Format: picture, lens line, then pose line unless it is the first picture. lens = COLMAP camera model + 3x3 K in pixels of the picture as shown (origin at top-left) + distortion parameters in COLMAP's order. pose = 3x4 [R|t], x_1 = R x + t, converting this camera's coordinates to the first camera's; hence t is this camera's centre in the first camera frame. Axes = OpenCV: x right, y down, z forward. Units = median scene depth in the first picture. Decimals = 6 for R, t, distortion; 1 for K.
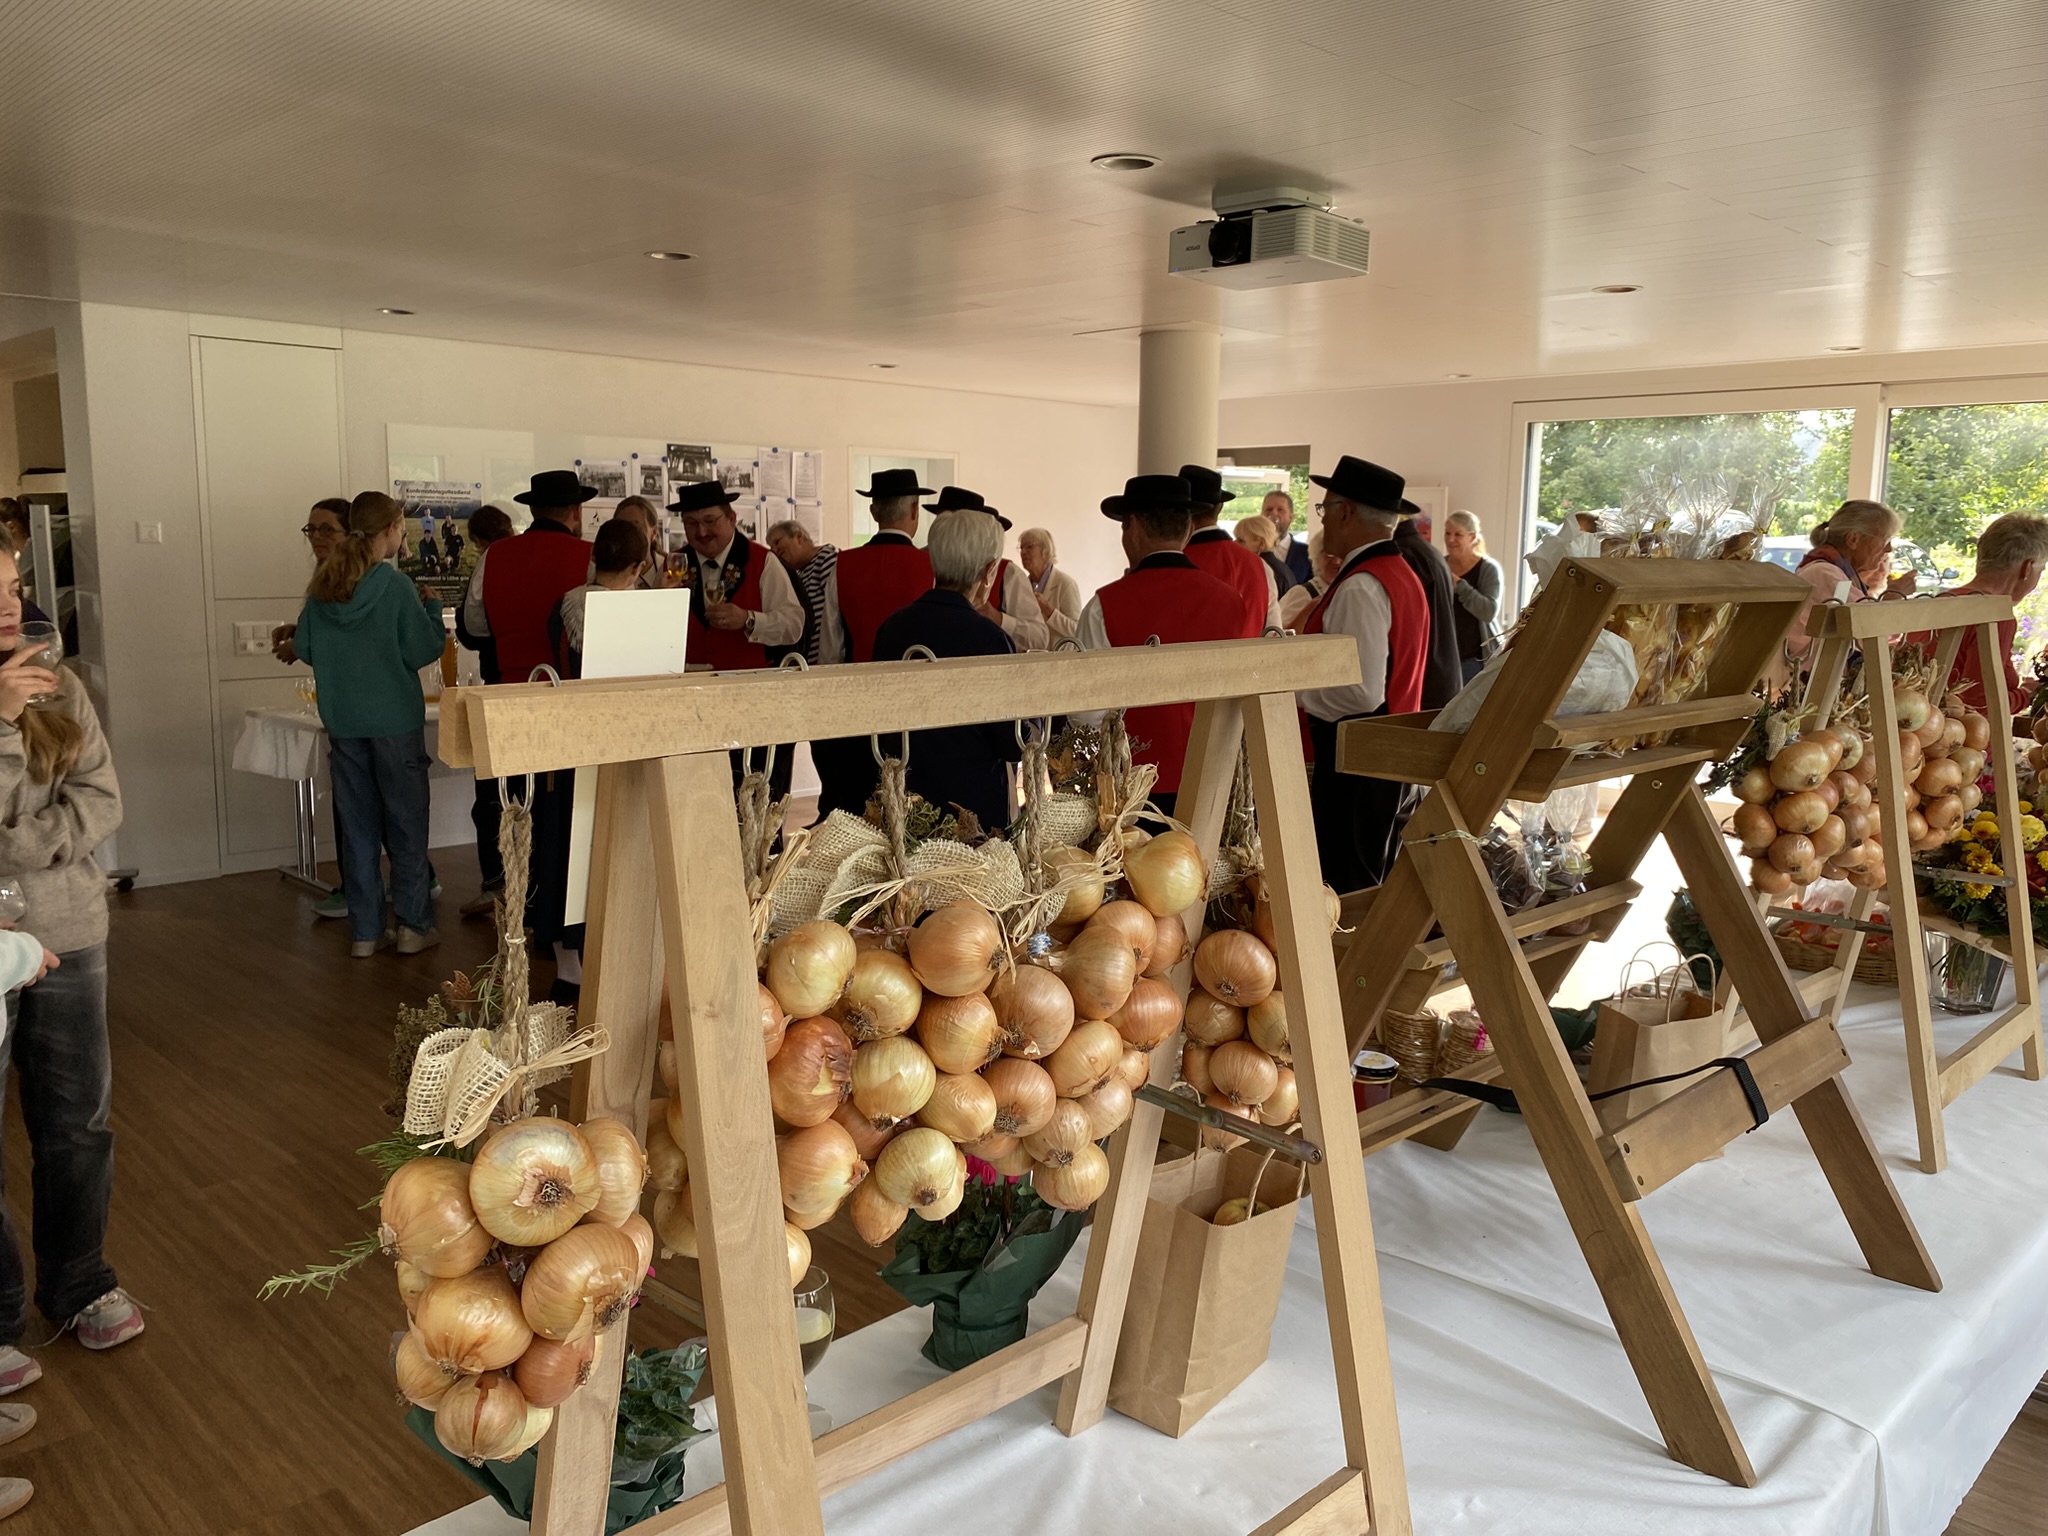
lens RADIAL K [[1566.8, 0, 1024.0], [0, 1566.8, 768.0], [0, 0, 1]] dist [0.100798, -0.103331]
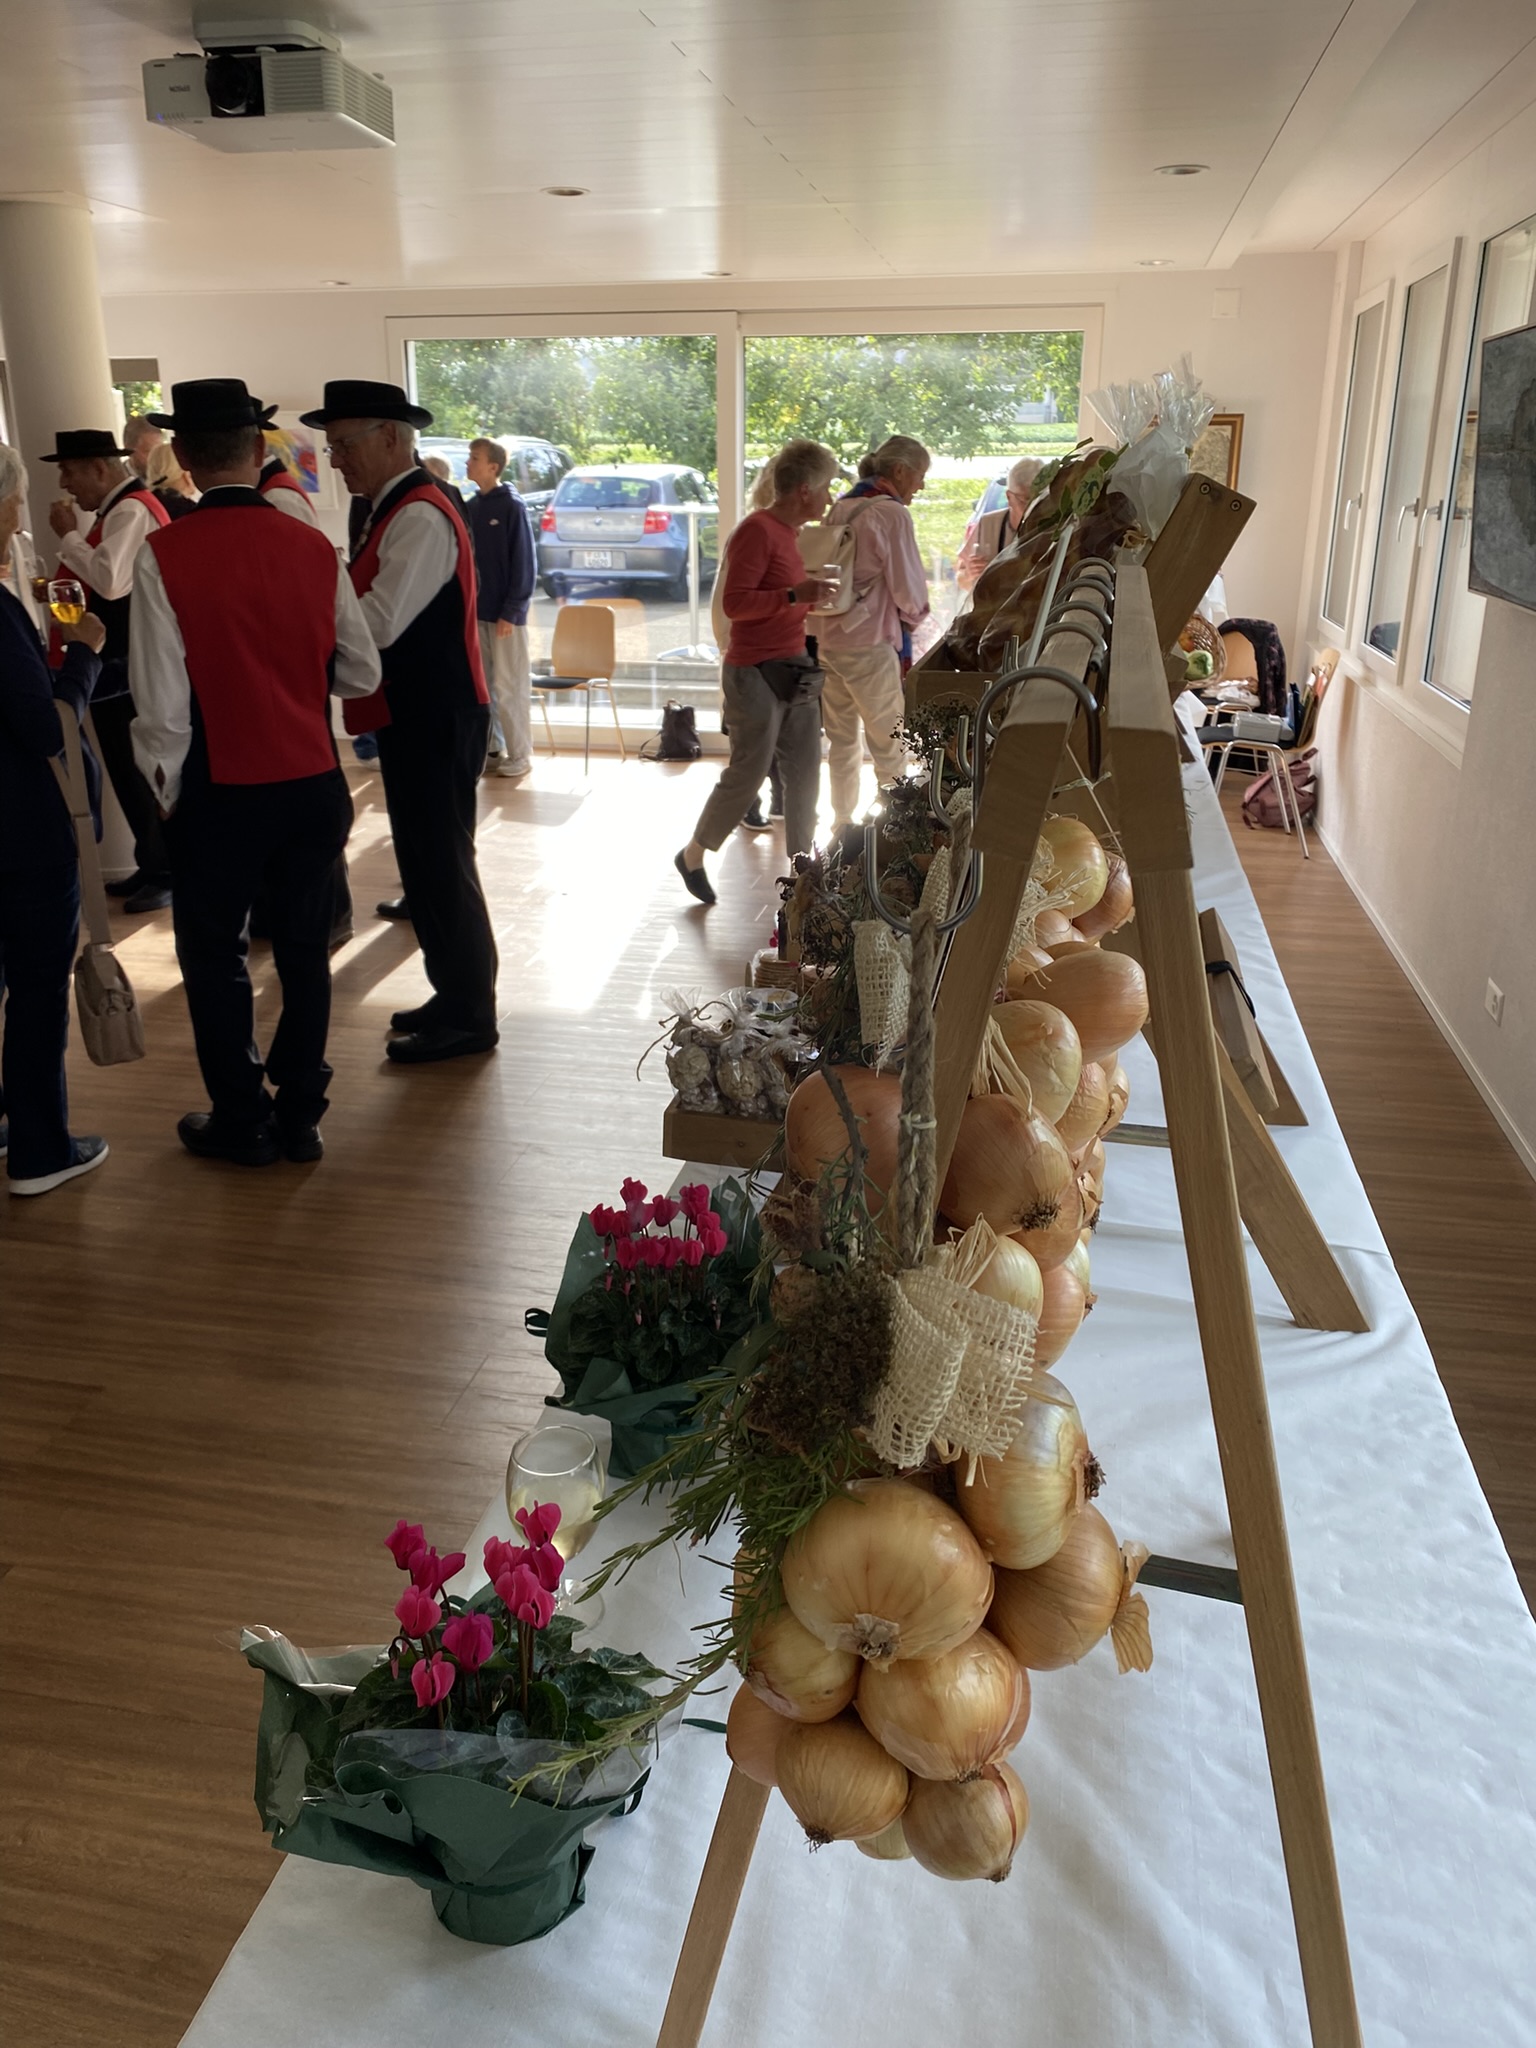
lens RADIAL K [[1566.8, 0, 765.6], [0, 1566.8, 980.4], [0, 0, 1]] dist [0.100798, -0.103331]
pose [[0.828635, -0.191664, 0.525954, -0.104380], [0.102208, 0.975567, 0.194481, -0.012014], [-0.550379, -0.107397, 0.827979, 0.081177]]
